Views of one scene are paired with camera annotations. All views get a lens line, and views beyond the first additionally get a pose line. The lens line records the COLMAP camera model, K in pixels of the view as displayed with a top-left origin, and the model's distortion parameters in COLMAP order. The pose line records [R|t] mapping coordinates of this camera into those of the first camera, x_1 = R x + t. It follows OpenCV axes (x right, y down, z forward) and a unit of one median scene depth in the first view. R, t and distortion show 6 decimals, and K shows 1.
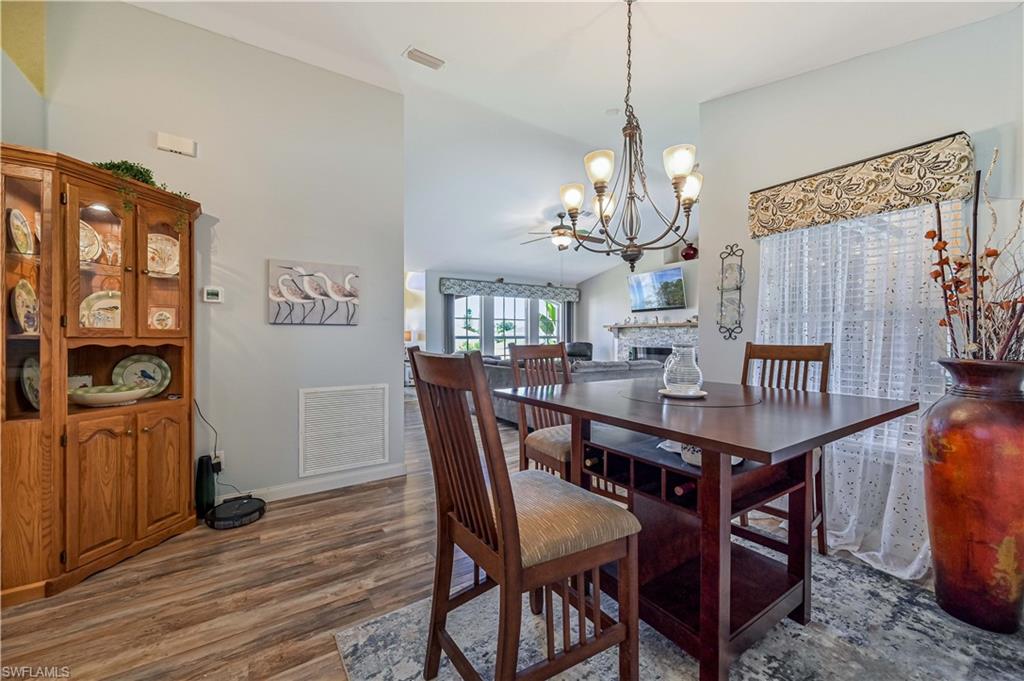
lens RADIAL K [[399.9, 0, 516.4], [0, 399.9, 340.3], [0, 0, 1]] dist [-0.003051, 0.000714]
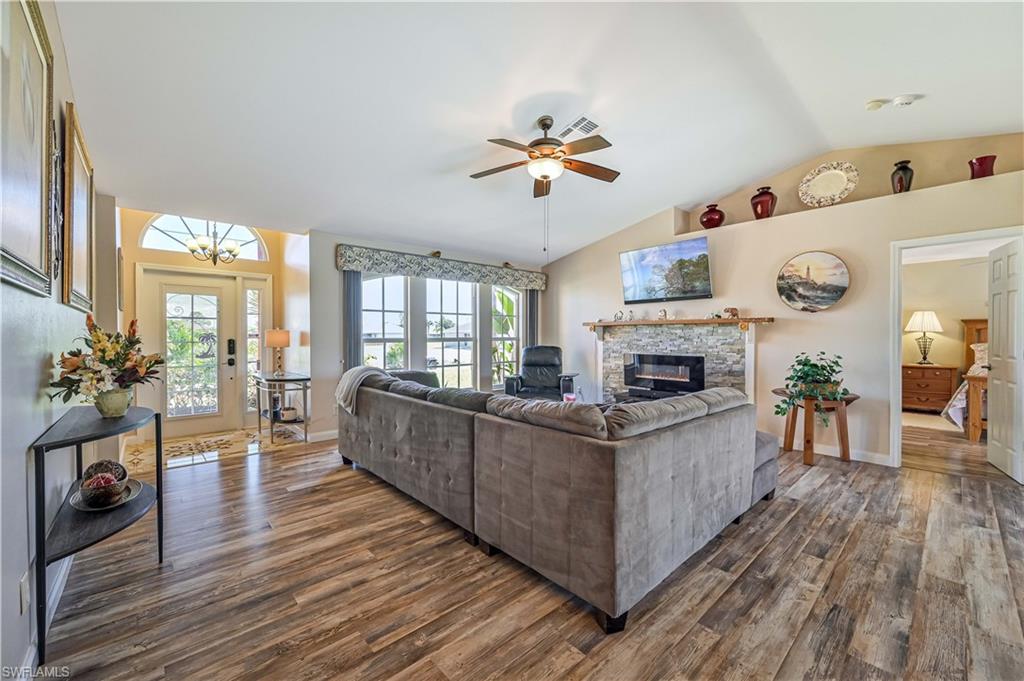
lens RADIAL K [[399.9, 0, 517.3], [0, 399.9, 336.7], [0, 0, 1]] dist [-0.003051, 0.000714]
pose [[0.988209, -0.001390, 0.153102, -0.007921], [0.001987, 0.999991, -0.003748, -0.009844], [-0.153096, 0.004008, 0.988203, 0.322512]]
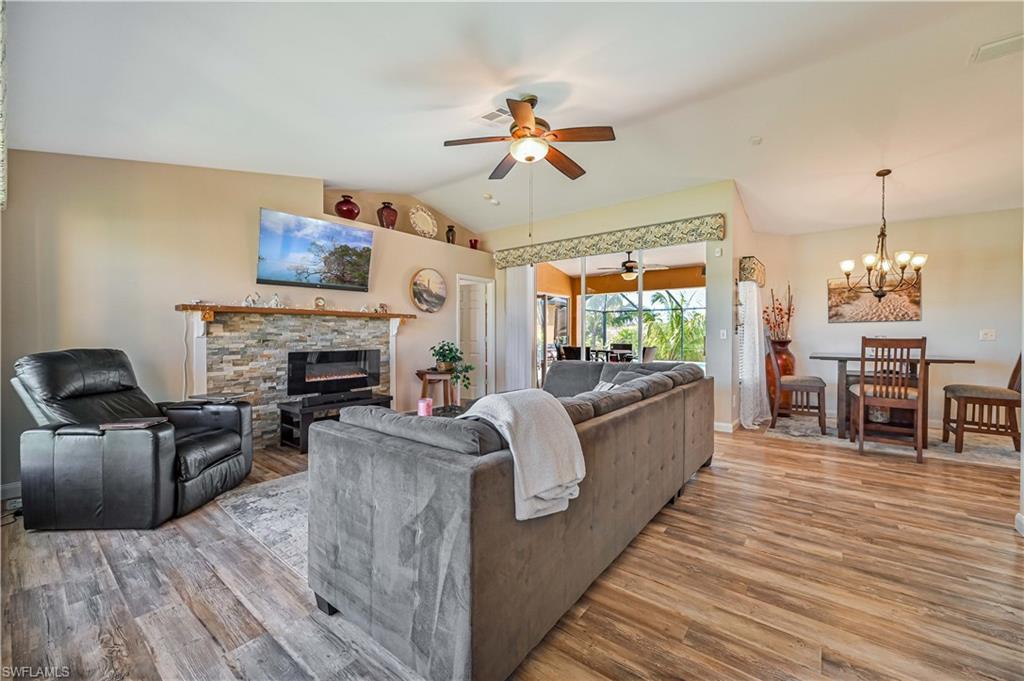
lens RADIAL K [[399.9, 0, 515.5], [0, 399.9, 335.6], [0, 0, 1]] dist [-0.003051, 0.000714]
pose [[-0.308056, -0.002821, 0.951364, -0.270303], [0.007930, 0.999953, 0.005533, -0.004862], [-0.951335, 0.009249, -0.308019, 0.832274]]
